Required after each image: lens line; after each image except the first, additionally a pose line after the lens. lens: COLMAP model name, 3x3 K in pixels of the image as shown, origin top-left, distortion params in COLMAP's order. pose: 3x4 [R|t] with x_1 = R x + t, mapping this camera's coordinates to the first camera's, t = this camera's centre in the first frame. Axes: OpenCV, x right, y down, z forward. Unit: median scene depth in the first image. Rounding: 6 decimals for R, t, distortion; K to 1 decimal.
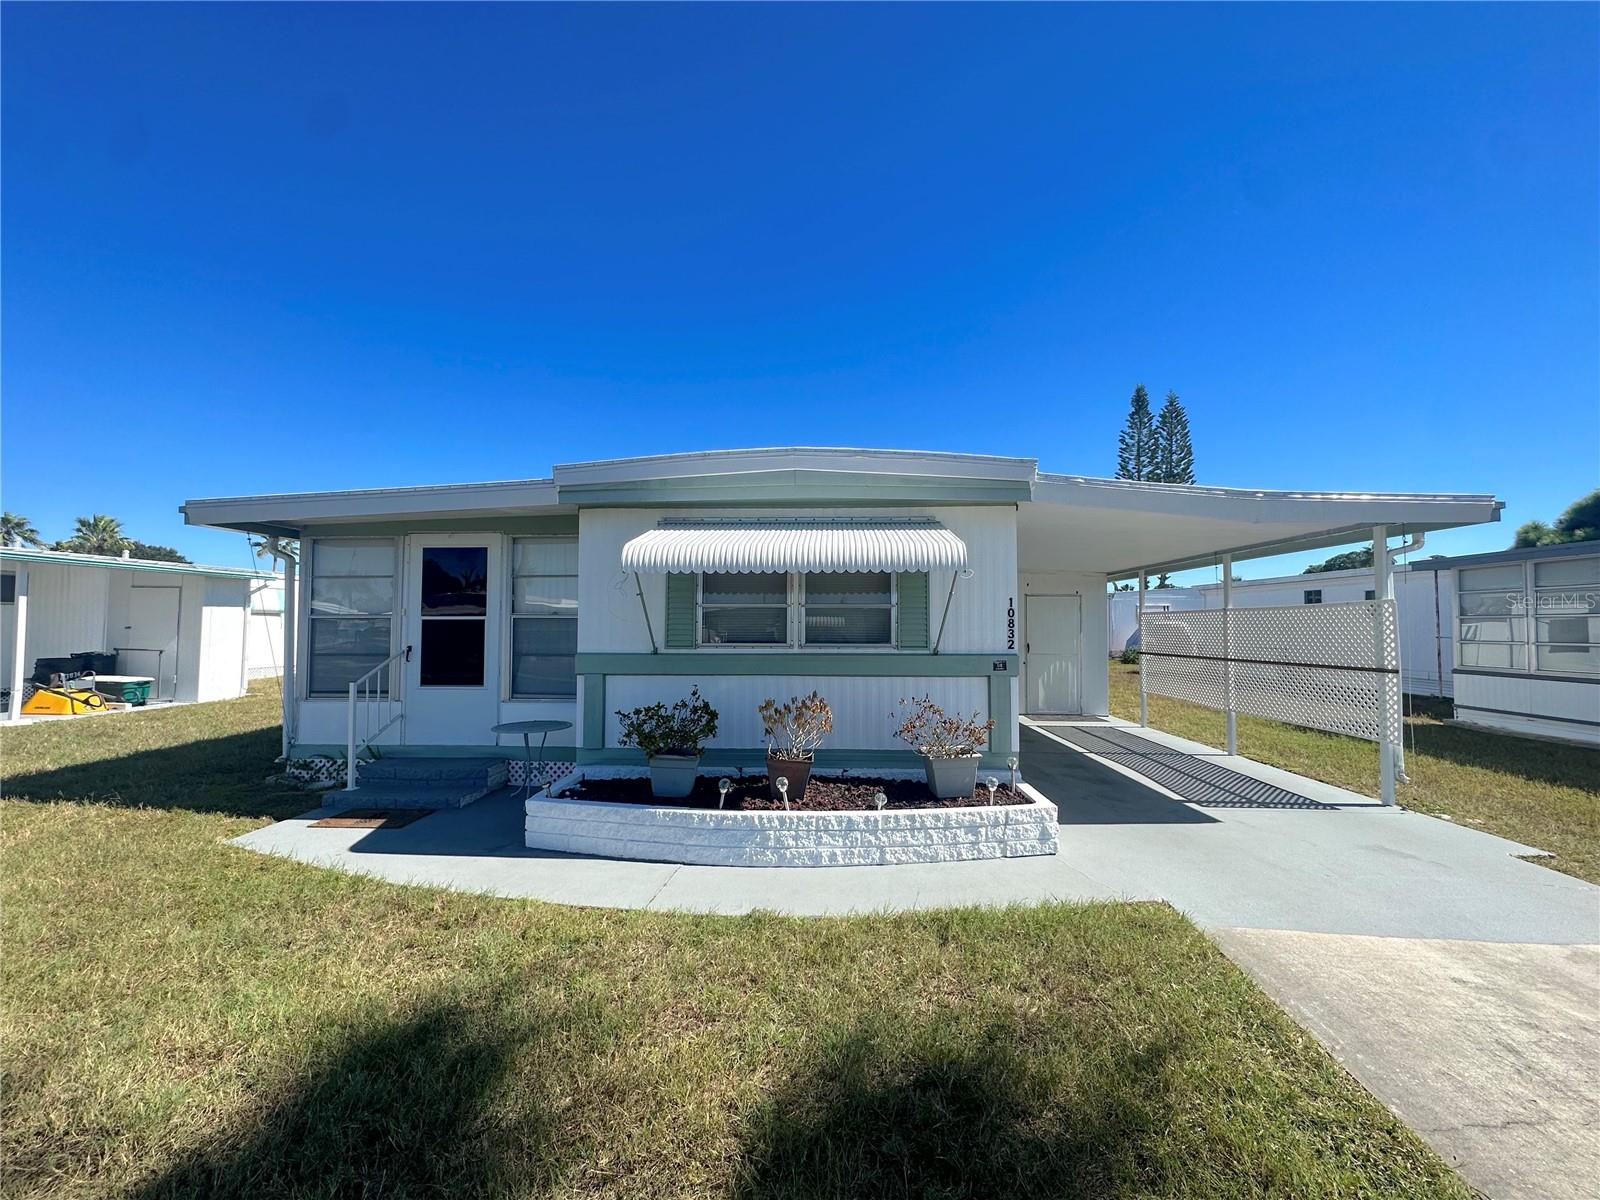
lens RADIAL K [[639.7, 0, 798.5], [0, 639.7, 599.5], [0, 0, 1]] dist [-0.004434, 0.000989]
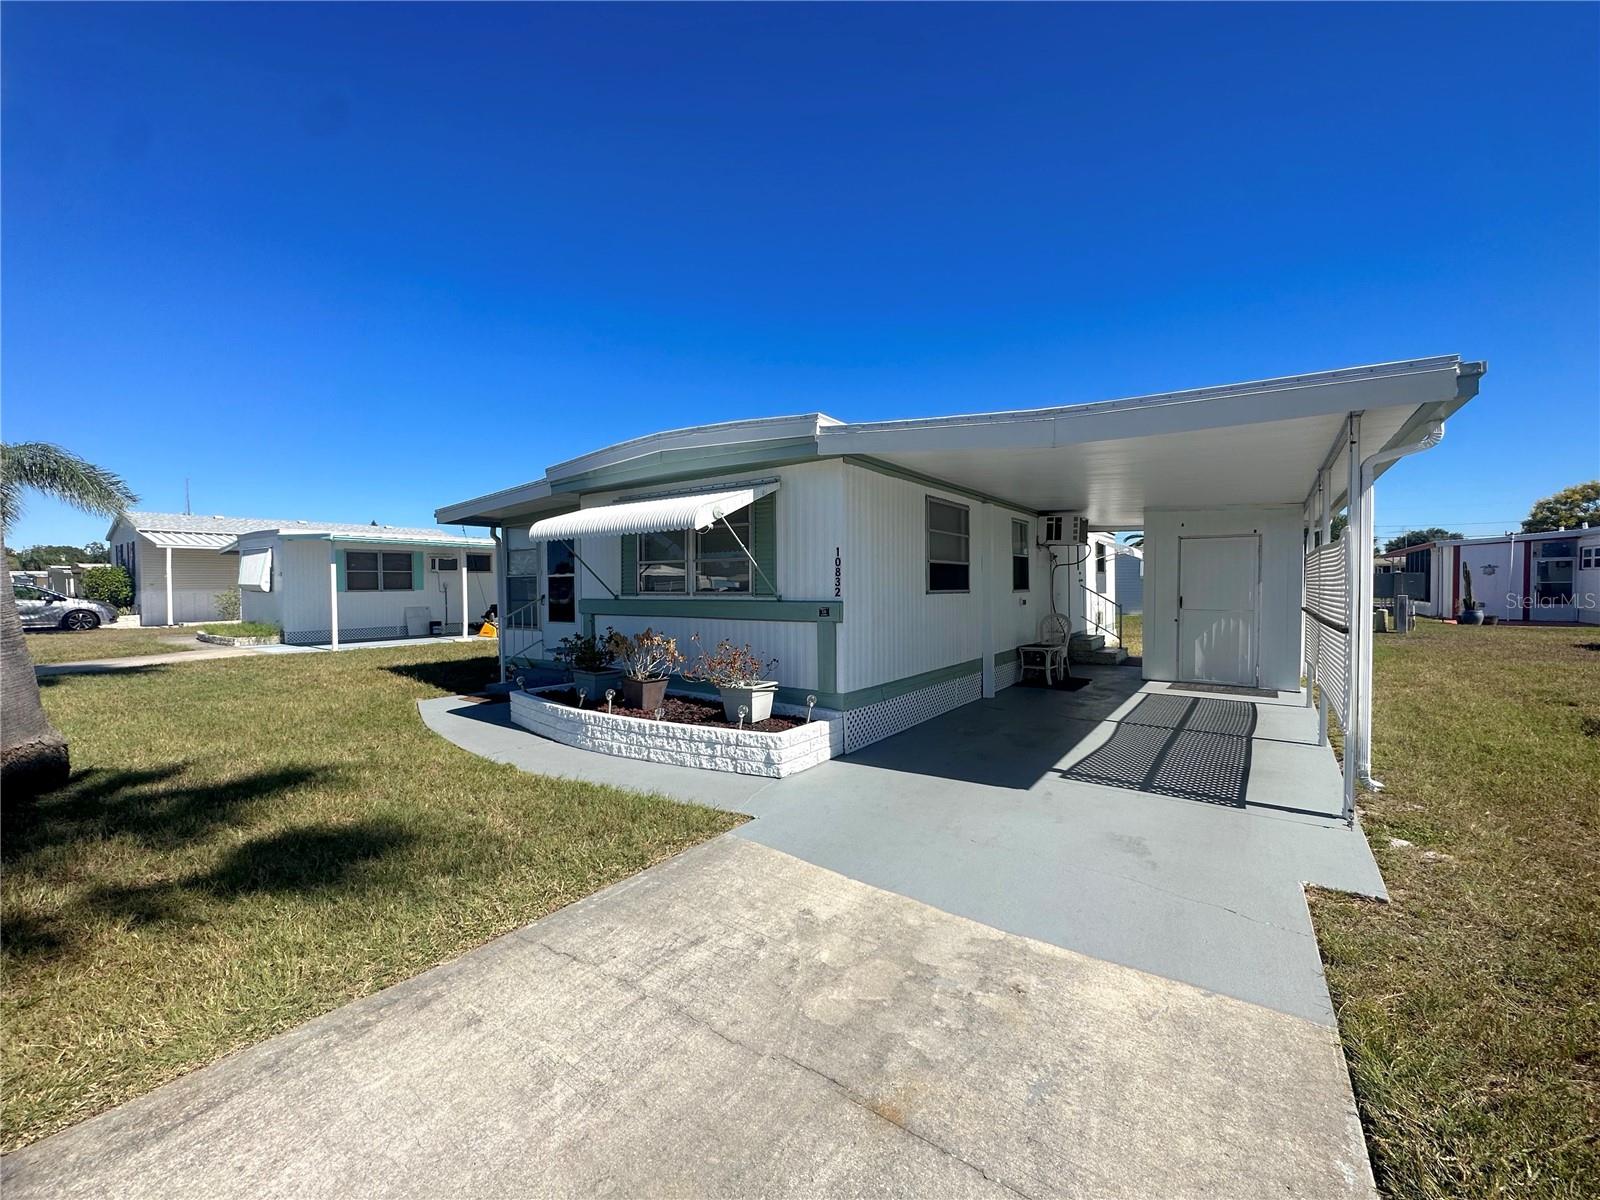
lens RADIAL K [[639.7, 0, 798.5], [0, 639.7, 599.5], [0, 0, 1]] dist [-0.004434, 0.000989]
pose [[0.833802, 0.004851, -0.552042, 0.845593], [0.031278, 0.997940, 0.056011, 0.021514], [0.551177, -0.063968, 0.831933, 0.091228]]
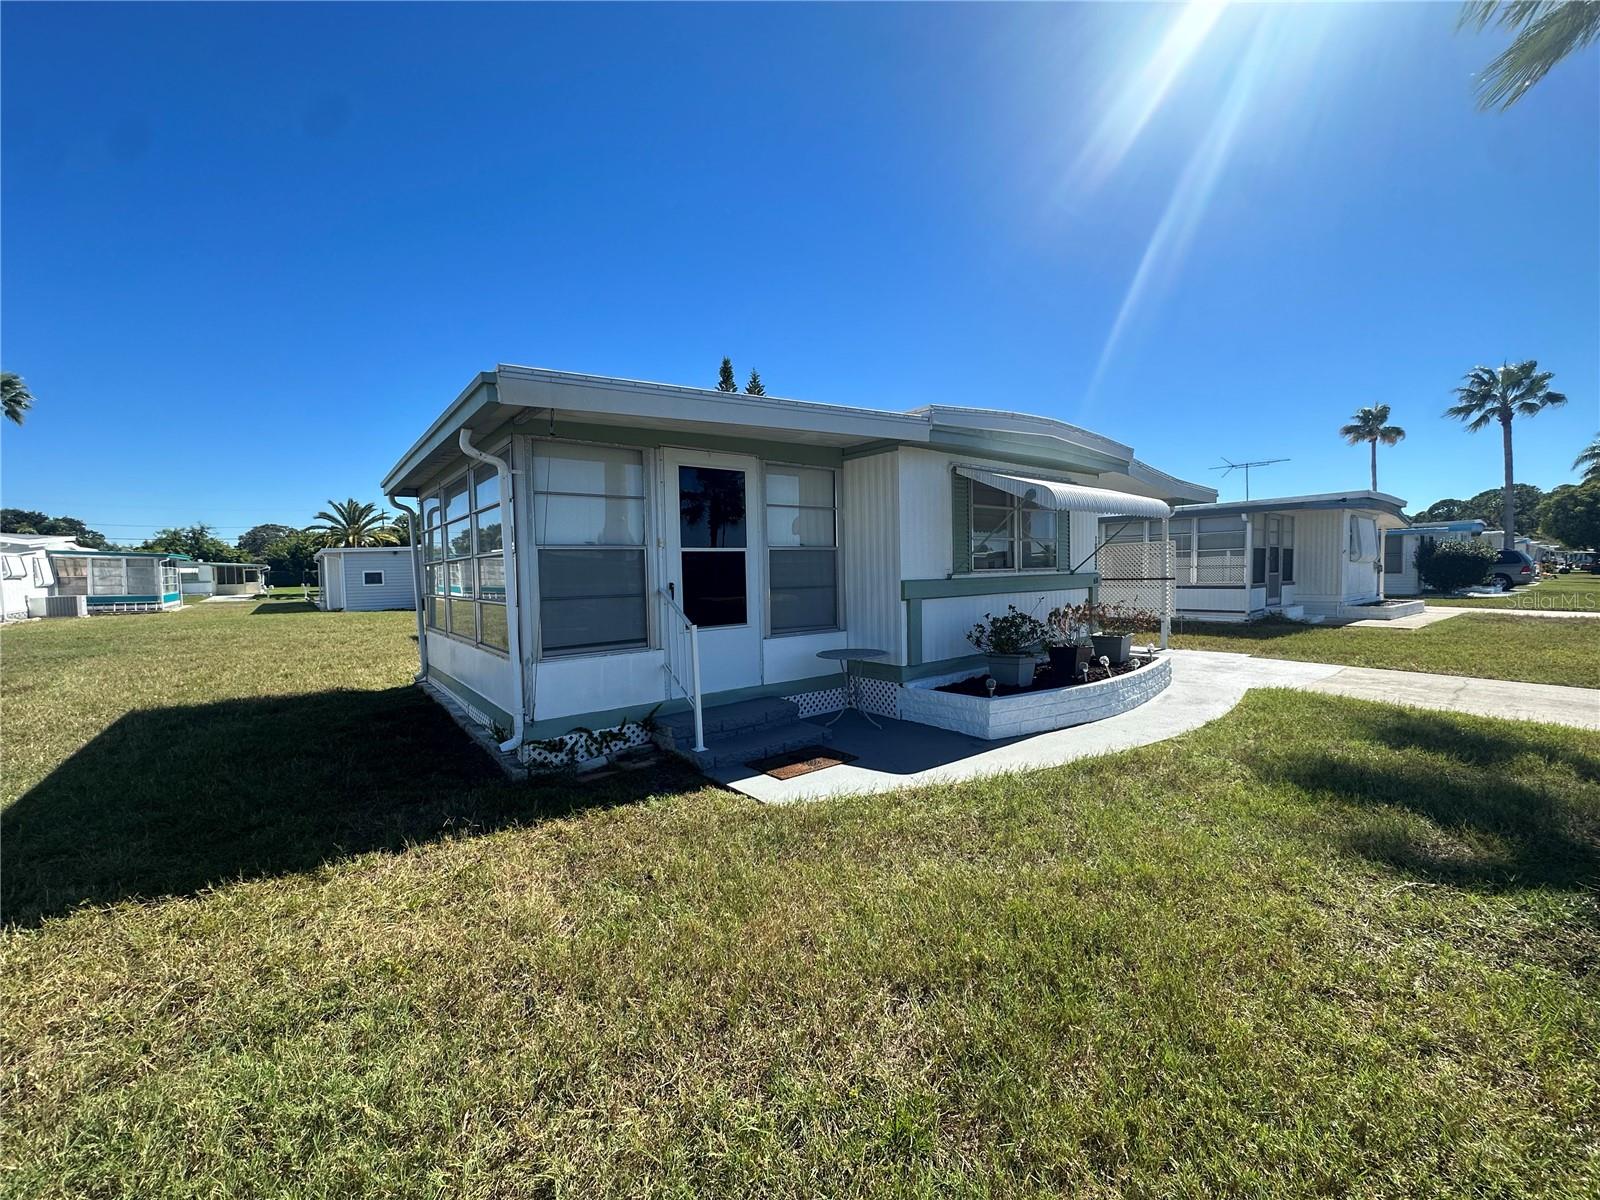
lens RADIAL K [[639.7, 0, 798.5], [0, 639.7, 599.5], [0, 0, 1]] dist [-0.004434, 0.000989]
pose [[0.755124, -0.046457, 0.653933, -1.206693], [-0.006065, 0.996948, 0.077828, 0.033033], [-0.655553, -0.062736, 0.752538, 0.301130]]
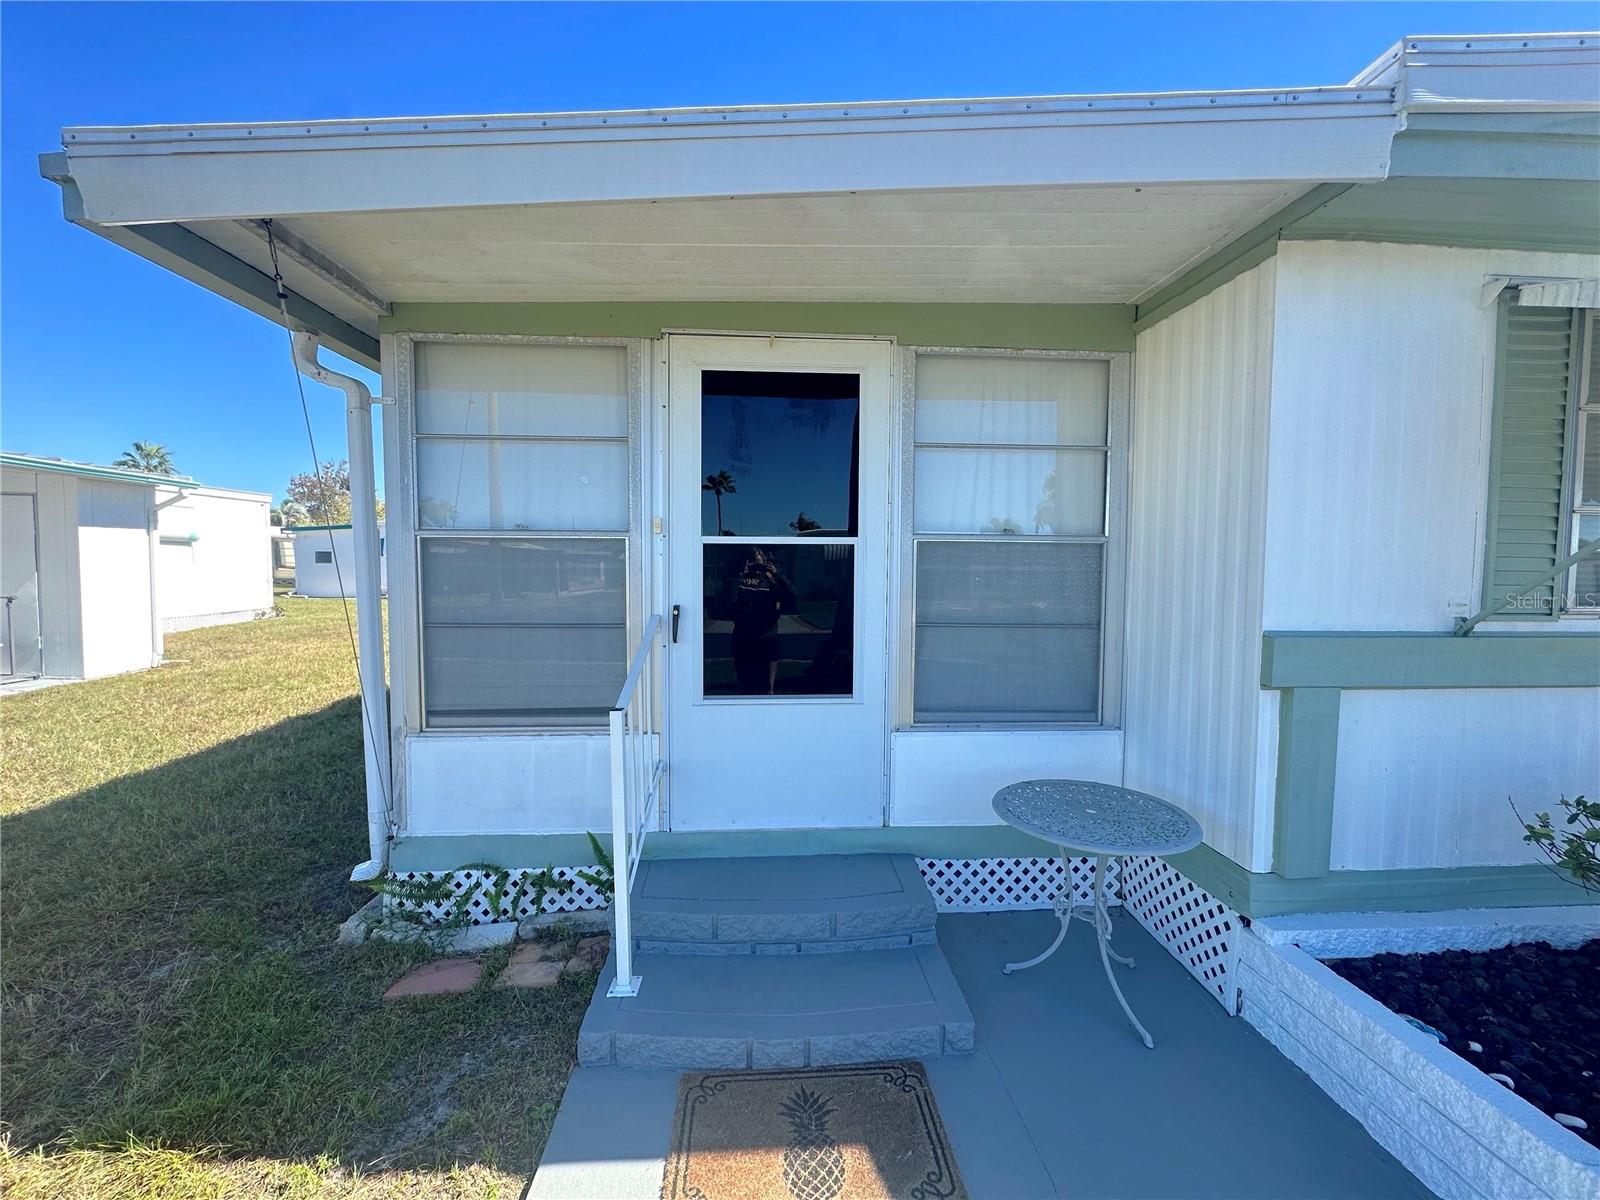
lens RADIAL K [[639.7, 0, 798.5], [0, 639.7, 599.5], [0, 0, 1]] dist [-0.004434, 0.000989]
pose [[0.994033, -0.000247, 0.109080, -0.671852], [-0.010374, 0.995251, 0.096790, 0.031542], [-0.108586, -0.097344, 0.989309, 0.668030]]
